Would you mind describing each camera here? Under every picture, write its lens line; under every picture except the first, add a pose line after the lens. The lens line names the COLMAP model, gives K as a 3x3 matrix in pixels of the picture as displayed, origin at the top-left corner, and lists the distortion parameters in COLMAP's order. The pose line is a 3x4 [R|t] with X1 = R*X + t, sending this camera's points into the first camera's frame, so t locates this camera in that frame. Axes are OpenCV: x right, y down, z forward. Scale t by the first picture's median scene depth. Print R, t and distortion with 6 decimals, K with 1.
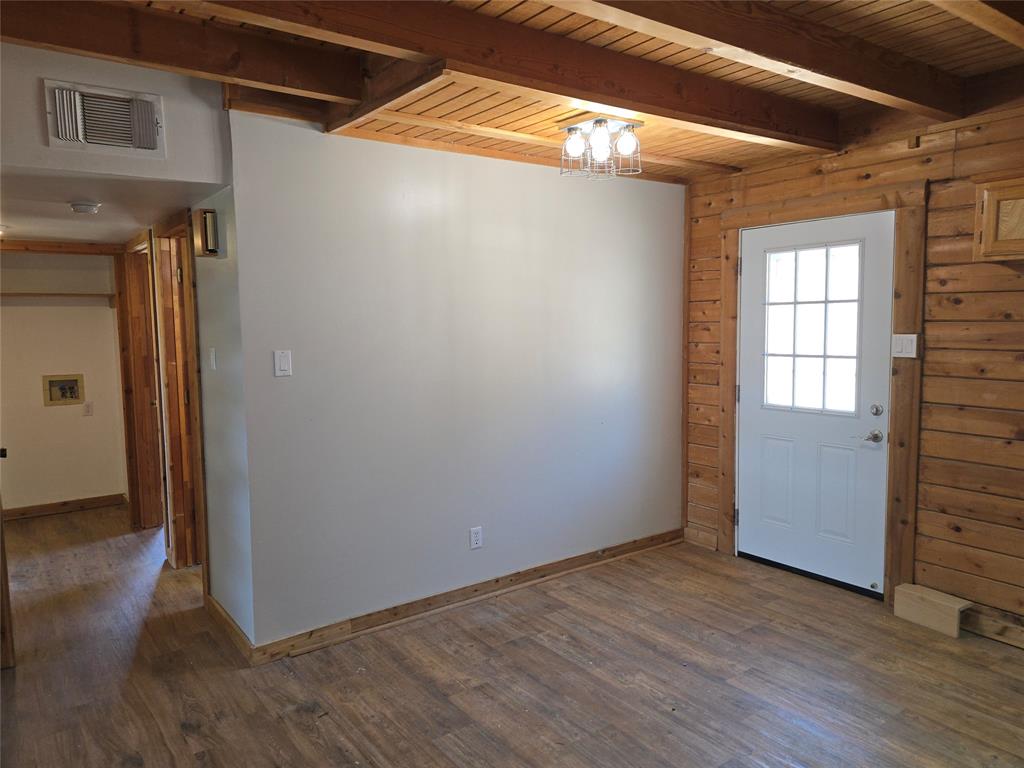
lens RADIAL K [[711.1, 0, 514.6], [0, 711.1, 378.9], [0, 0, 1]] dist [0.044471, -0.004841]
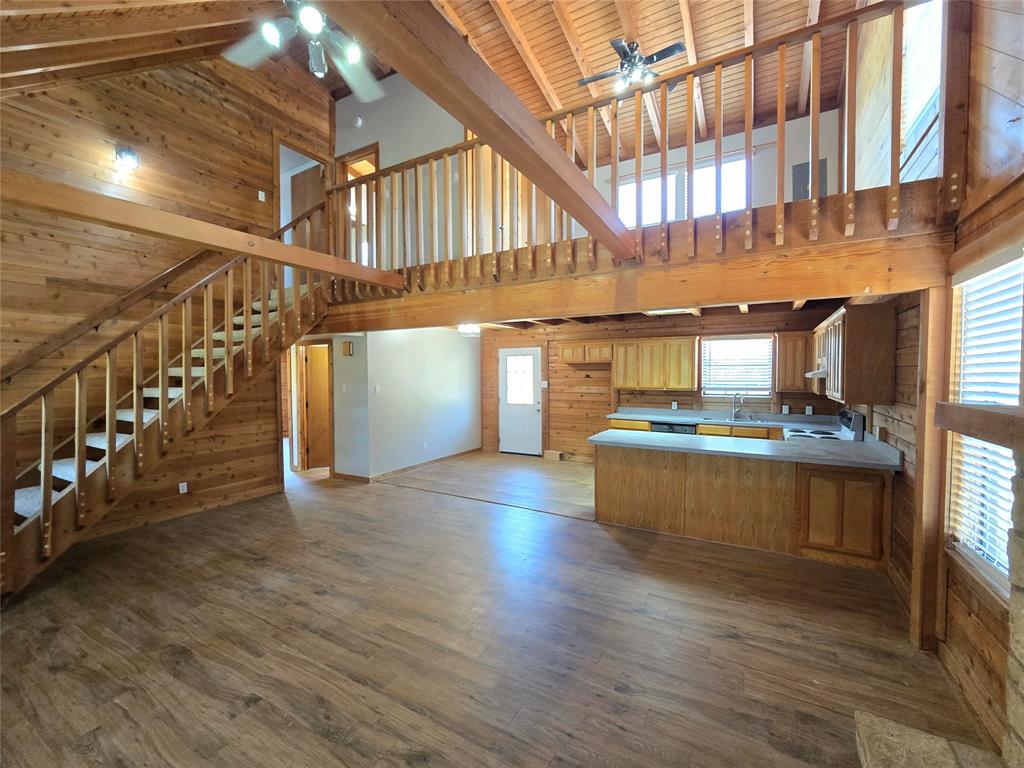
lens RADIAL K [[427.4, 0, 509.8], [0, 427.4, 384.7], [0, 0, 1]] dist [-0.001107, -0.000280]
pose [[0.914628, -0.003025, 0.404285, -0.481883], [0.029797, 0.997757, -0.059944, 0.078587], [-0.403197, 0.066873, 0.912666, -0.880606]]
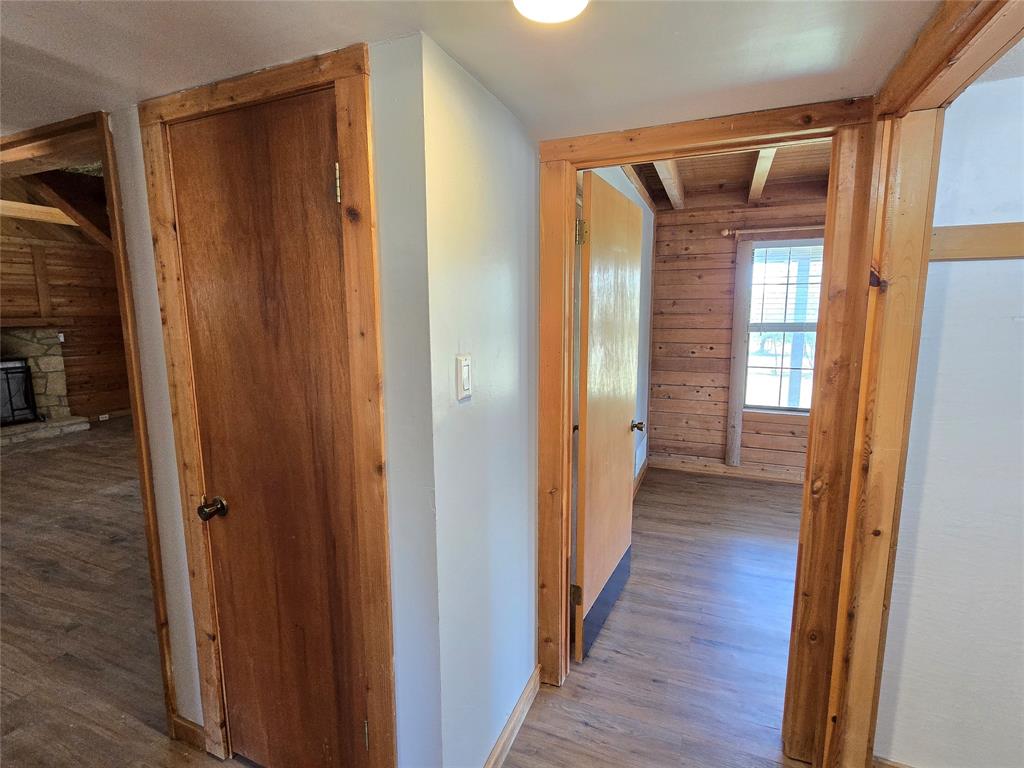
lens RADIAL K [[497.5, 0, 512.0], [0, 497.5, 384.0], [0, 0, 1]] dist [-0.002380, -0.000939]
pose [[-0.851800, 0.089336, -0.516194, -0.667499], [-0.033496, 0.974048, 0.223849, -0.103841], [0.522796, 0.207964, -0.826702, 1.366441]]
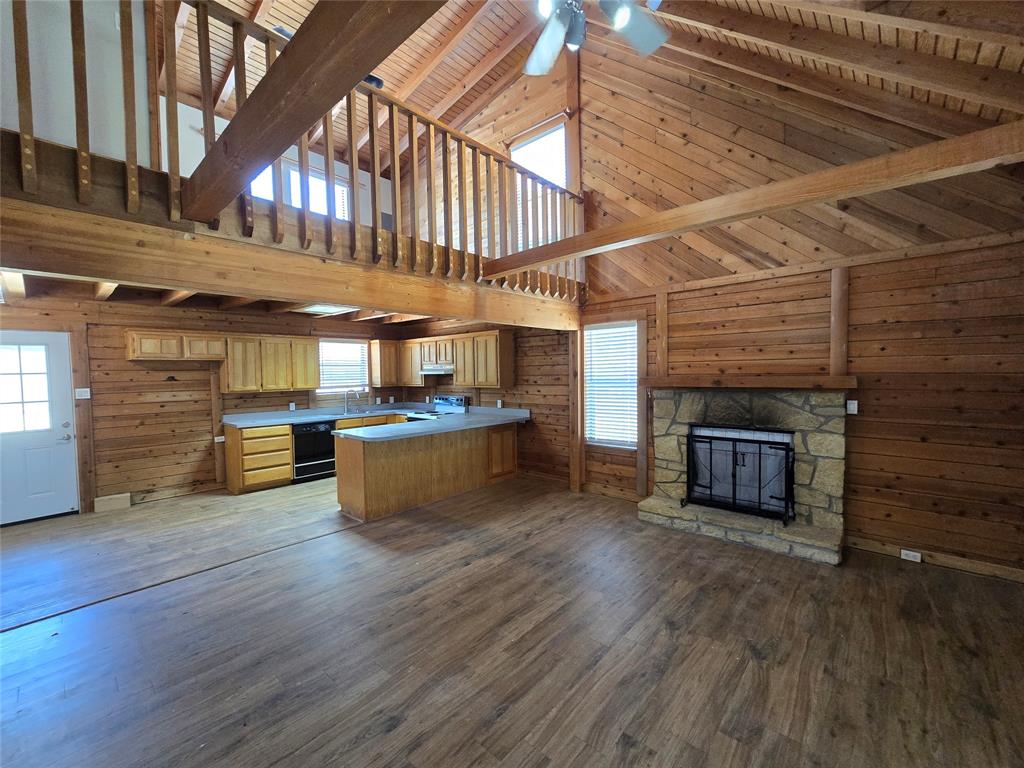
lens RADIAL K [[421.7, 0, 509.2], [0, 421.7, 384.7], [0, 0, 1]] dist [-0.000952, -0.000194]
pose [[-0.206652, -0.017743, 0.978254, -0.994186], [0.106044, 0.993539, 0.040422, 0.014449], [-0.972651, 0.112091, -0.203435, -0.029291]]
